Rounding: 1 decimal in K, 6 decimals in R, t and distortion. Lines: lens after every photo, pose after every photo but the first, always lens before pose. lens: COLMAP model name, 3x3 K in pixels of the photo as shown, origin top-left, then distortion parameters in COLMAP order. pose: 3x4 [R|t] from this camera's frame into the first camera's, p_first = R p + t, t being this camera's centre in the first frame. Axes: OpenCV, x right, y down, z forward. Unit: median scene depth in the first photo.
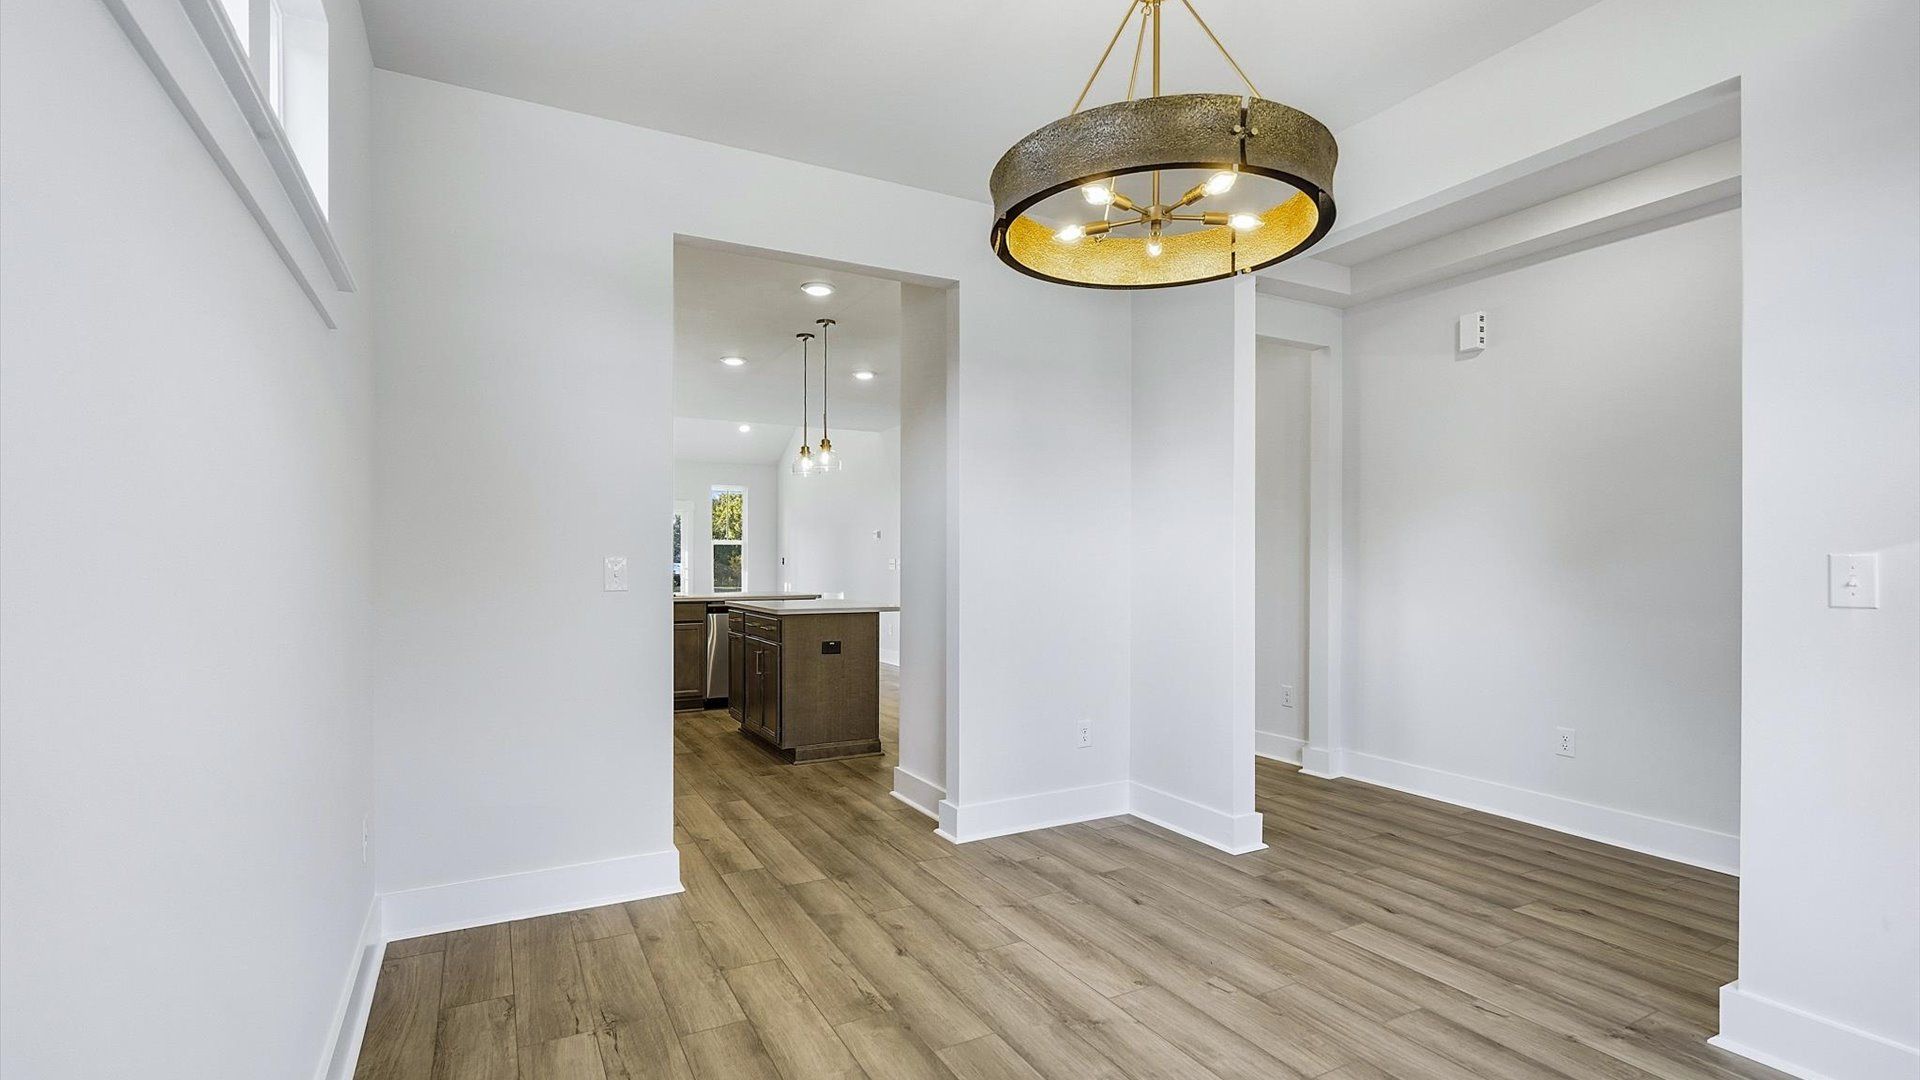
lens RADIAL K [[874.7, 0, 958.8], [0, 874.7, 558.3], [0, 0, 1]] dist [-0.000405, -0.000072]
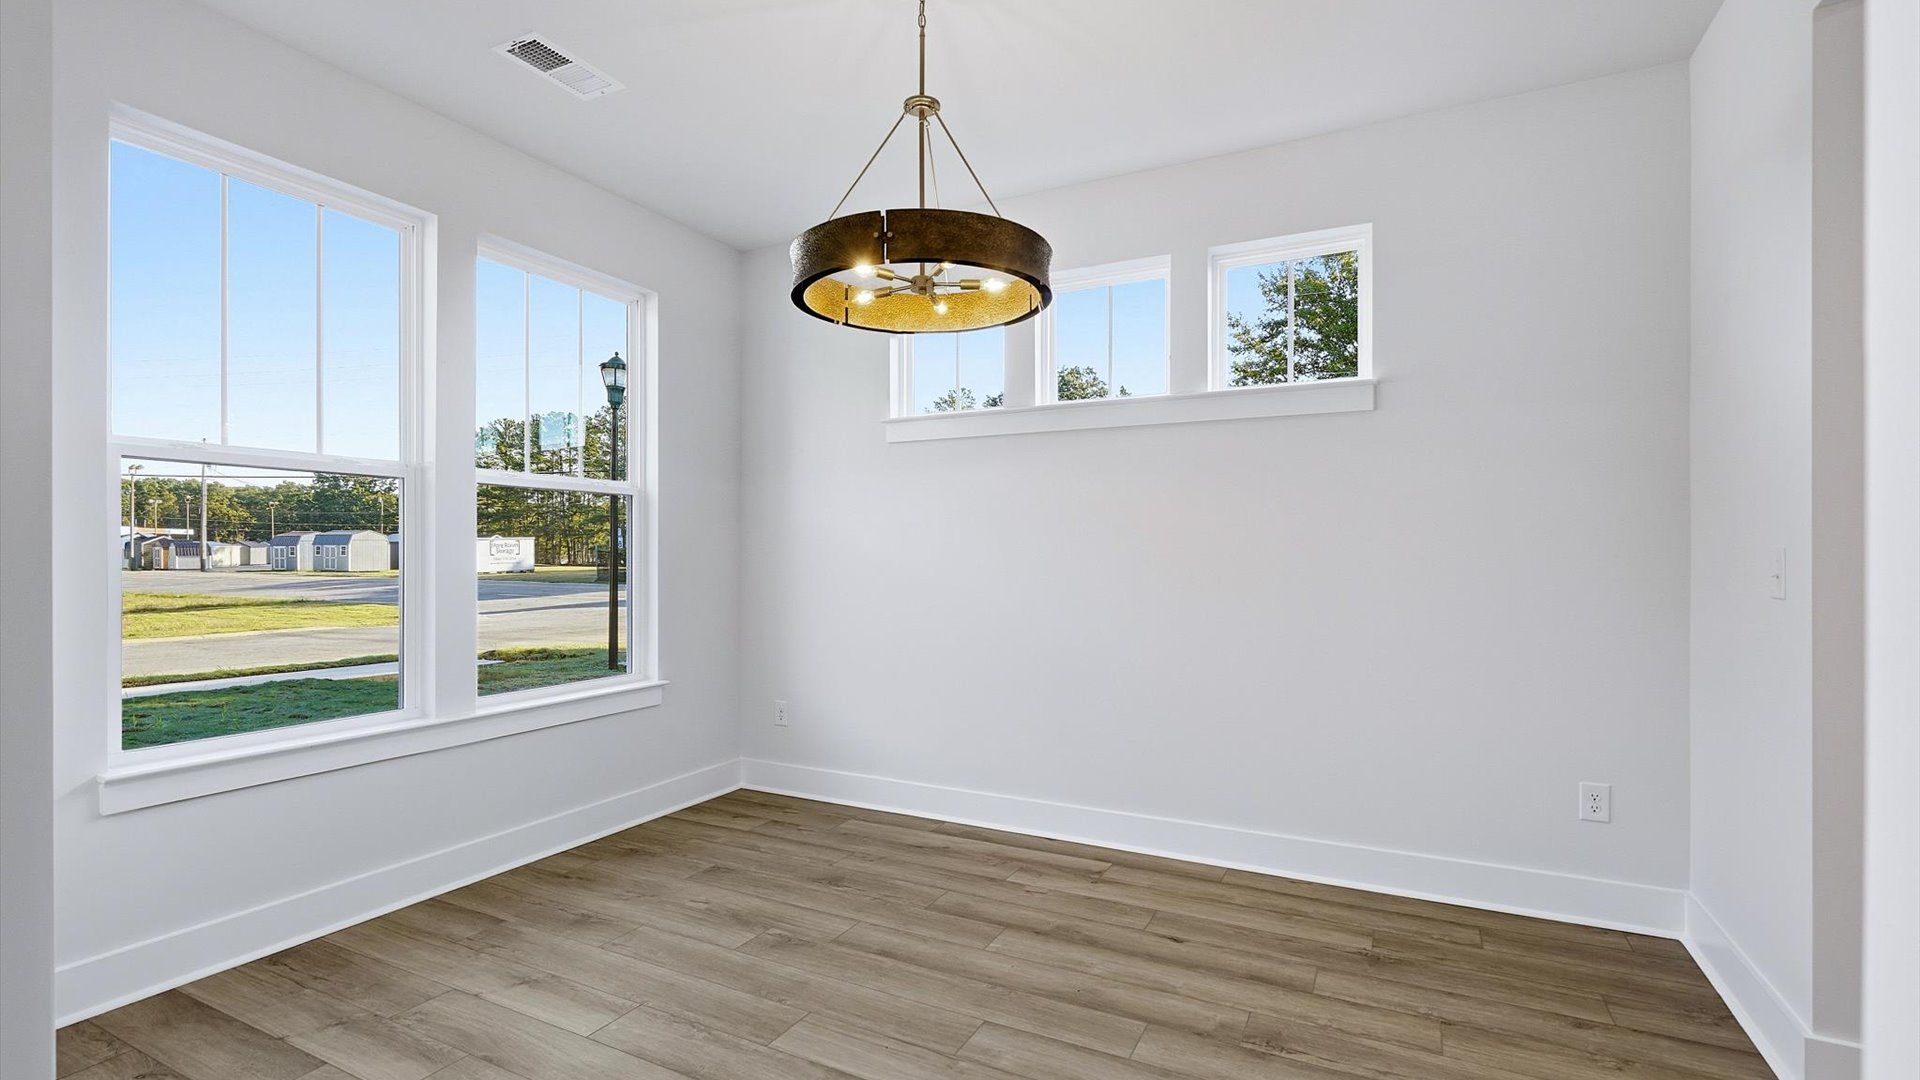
lens RADIAL K [[874.7, 0, 958.8], [0, 874.7, 558.3], [0, 0, 1]] dist [-0.000405, -0.000072]
pose [[-0.822162, 0.000326, -0.569253, 0.644510], [0.001034, 0.999999, -0.000920, 0.006308], [0.569252, -0.001345, -0.822162, 1.483628]]
